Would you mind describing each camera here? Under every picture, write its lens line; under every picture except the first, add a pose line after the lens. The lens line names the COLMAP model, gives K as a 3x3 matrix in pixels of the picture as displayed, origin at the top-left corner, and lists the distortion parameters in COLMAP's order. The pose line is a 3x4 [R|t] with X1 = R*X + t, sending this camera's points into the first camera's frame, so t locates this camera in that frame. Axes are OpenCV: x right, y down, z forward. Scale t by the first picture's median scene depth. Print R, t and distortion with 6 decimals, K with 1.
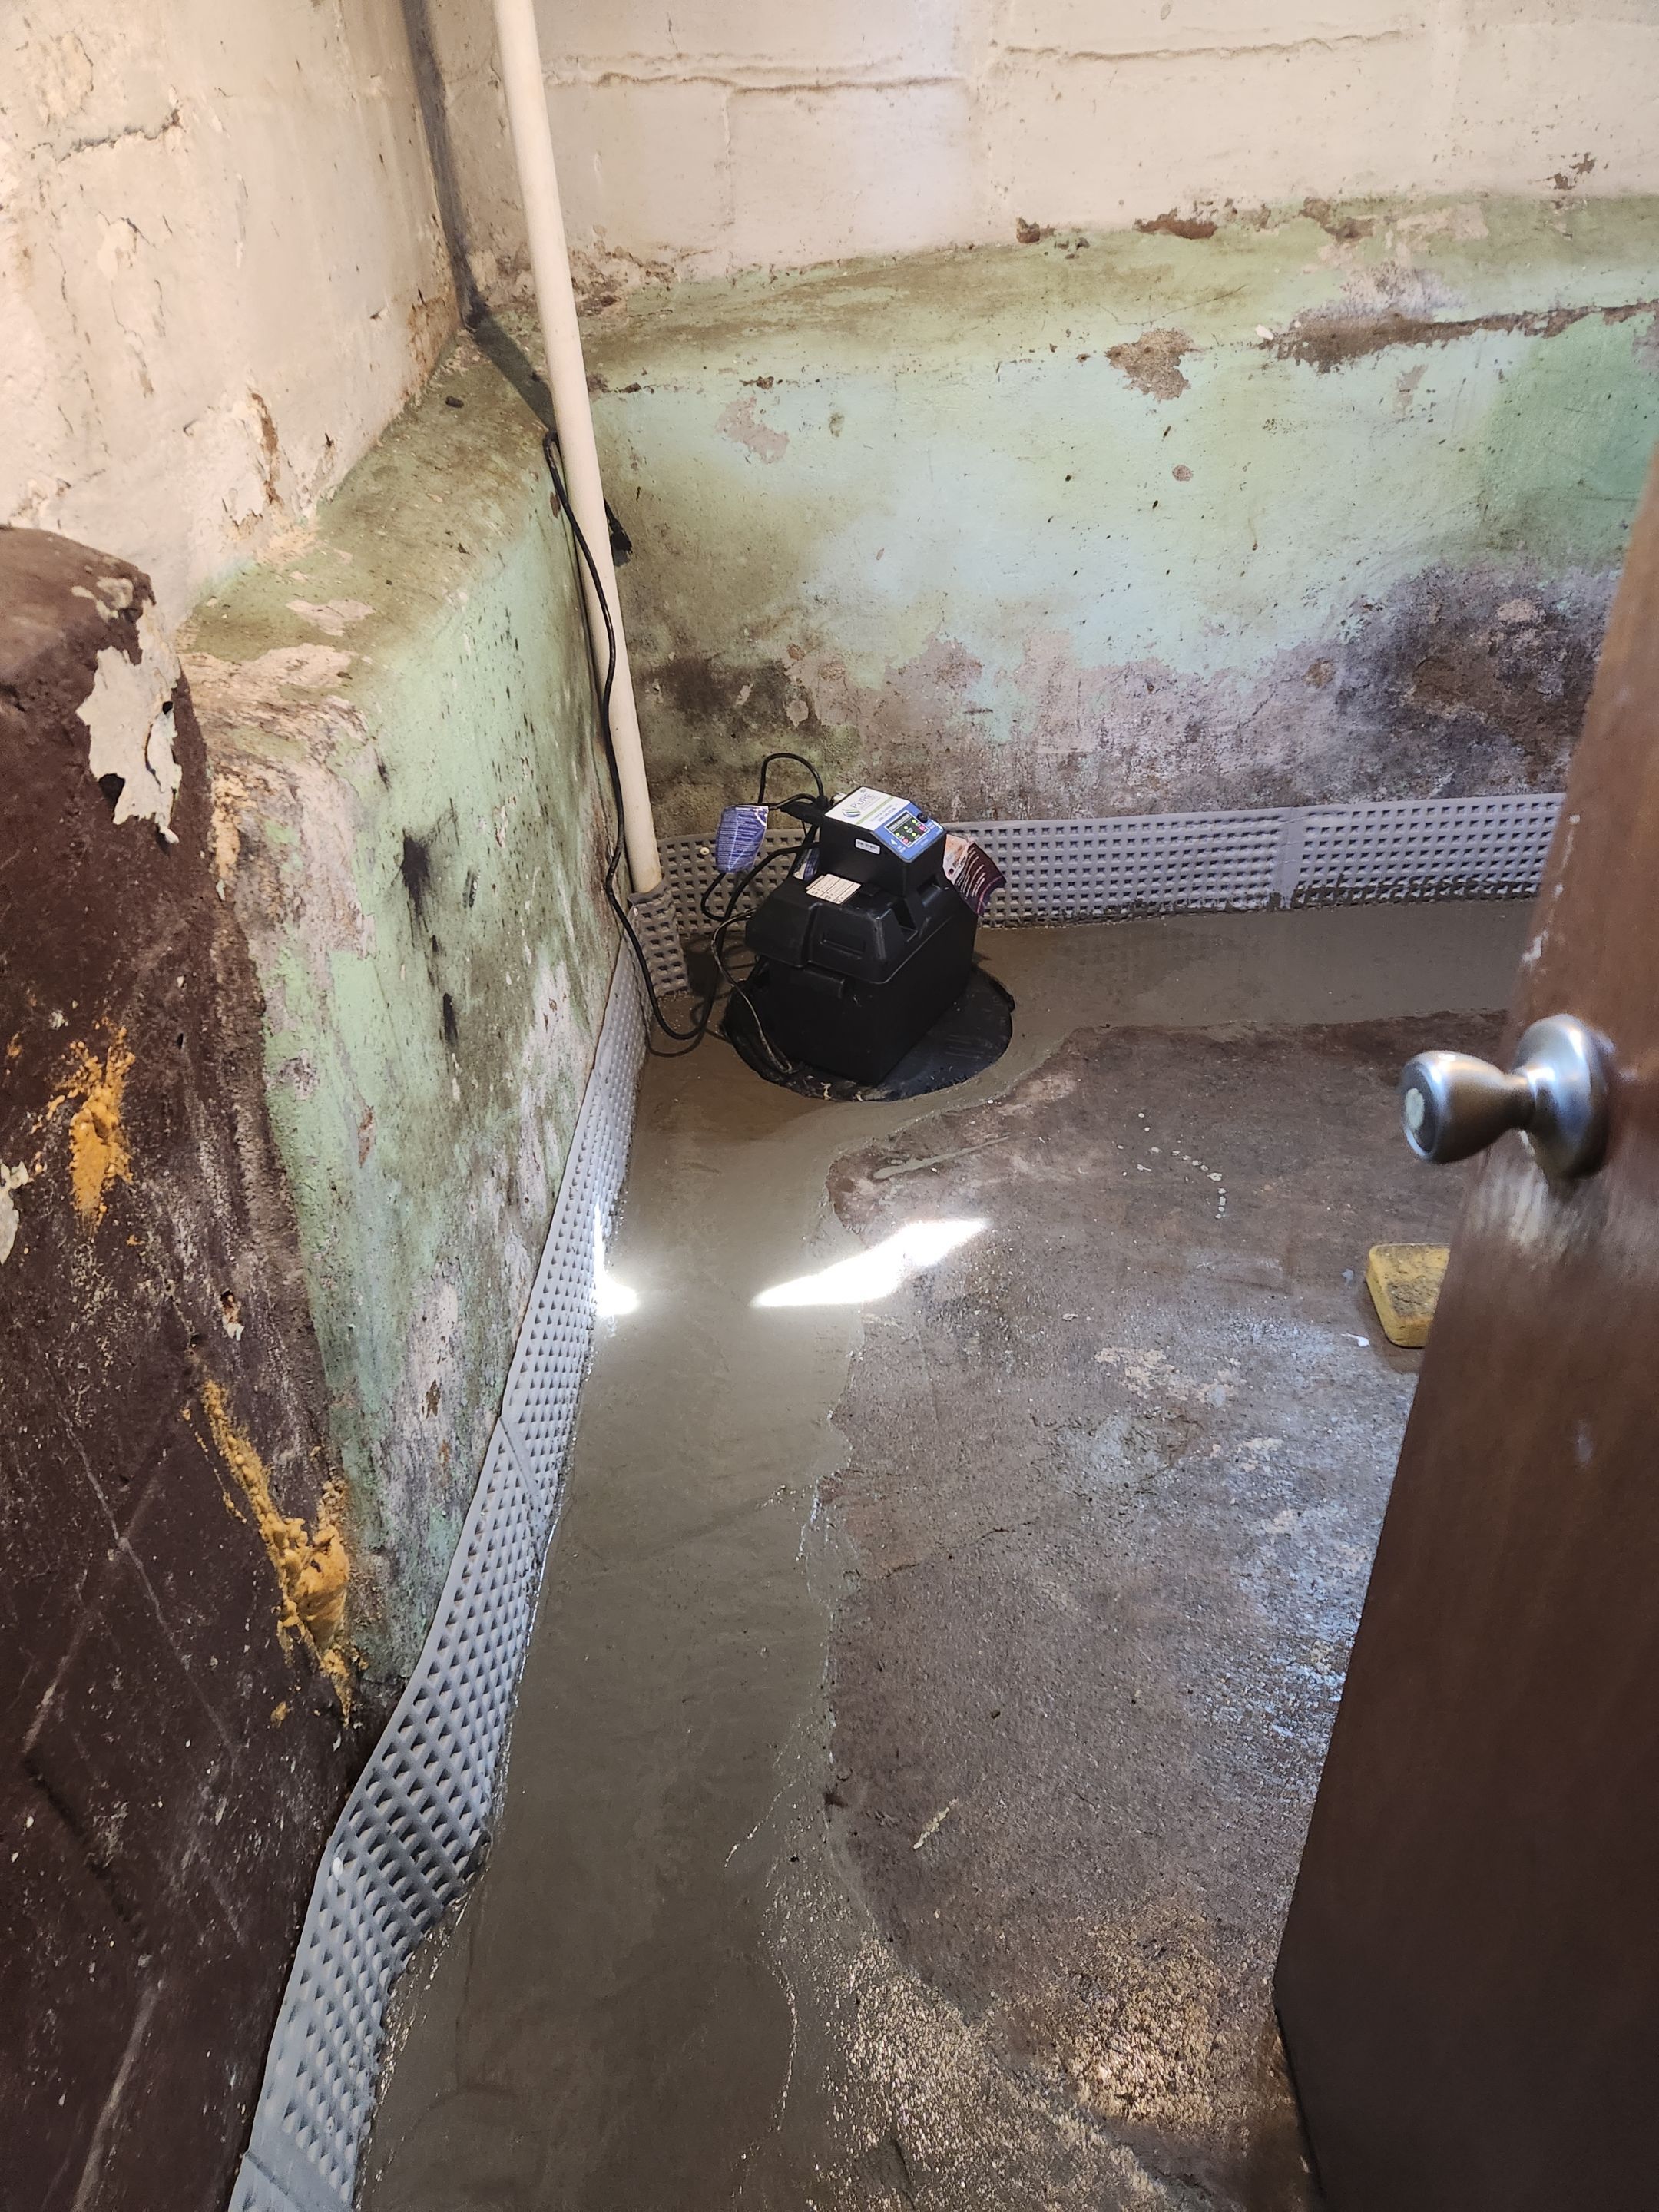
lens RADIAL K [[1498.8, 0, 893.2], [0, 1498.8, 1090.0], [0, 0, 1]] dist [0.075944, -0.072127]
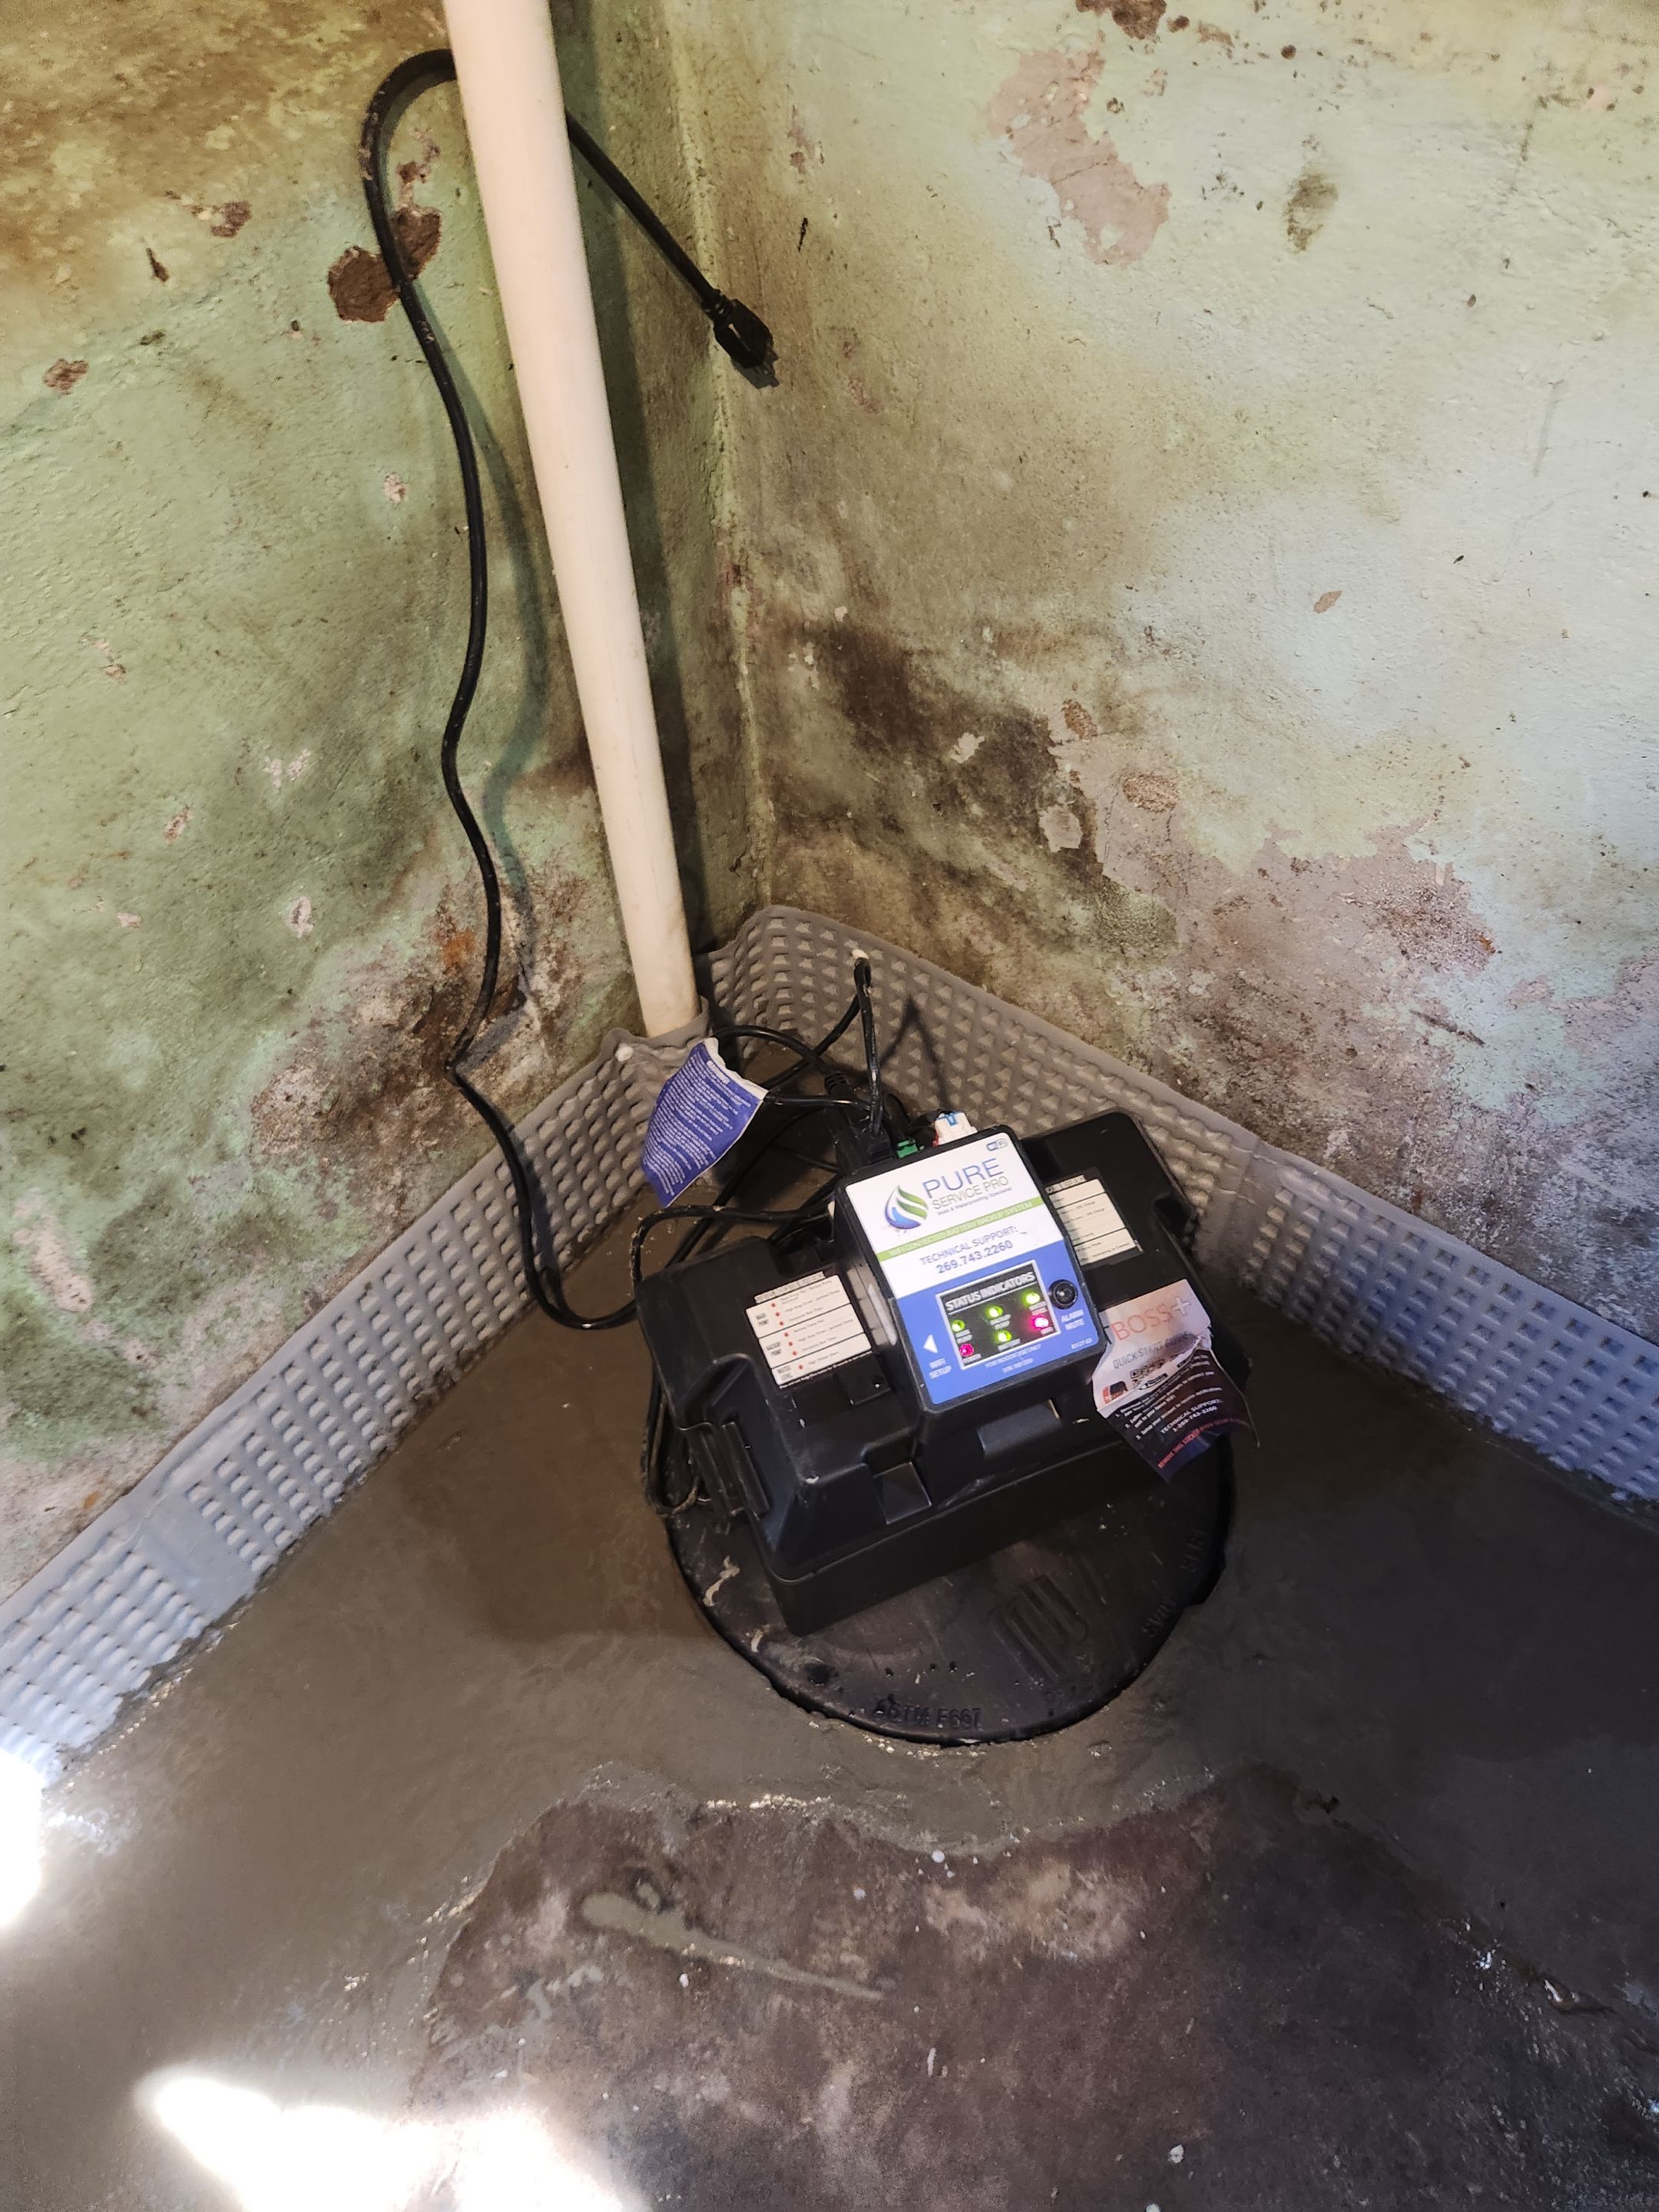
lens RADIAL K [[1498.8, 0, 893.2], [0, 1498.8, 1090.0], [0, 0, 1]] dist [0.075944, -0.072127]
pose [[0.782958, 0.510749, -0.355123, 0.098109], [-0.360829, 0.837896, 0.409551, -0.370881], [0.506734, -0.192522, 0.840331, 0.630640]]
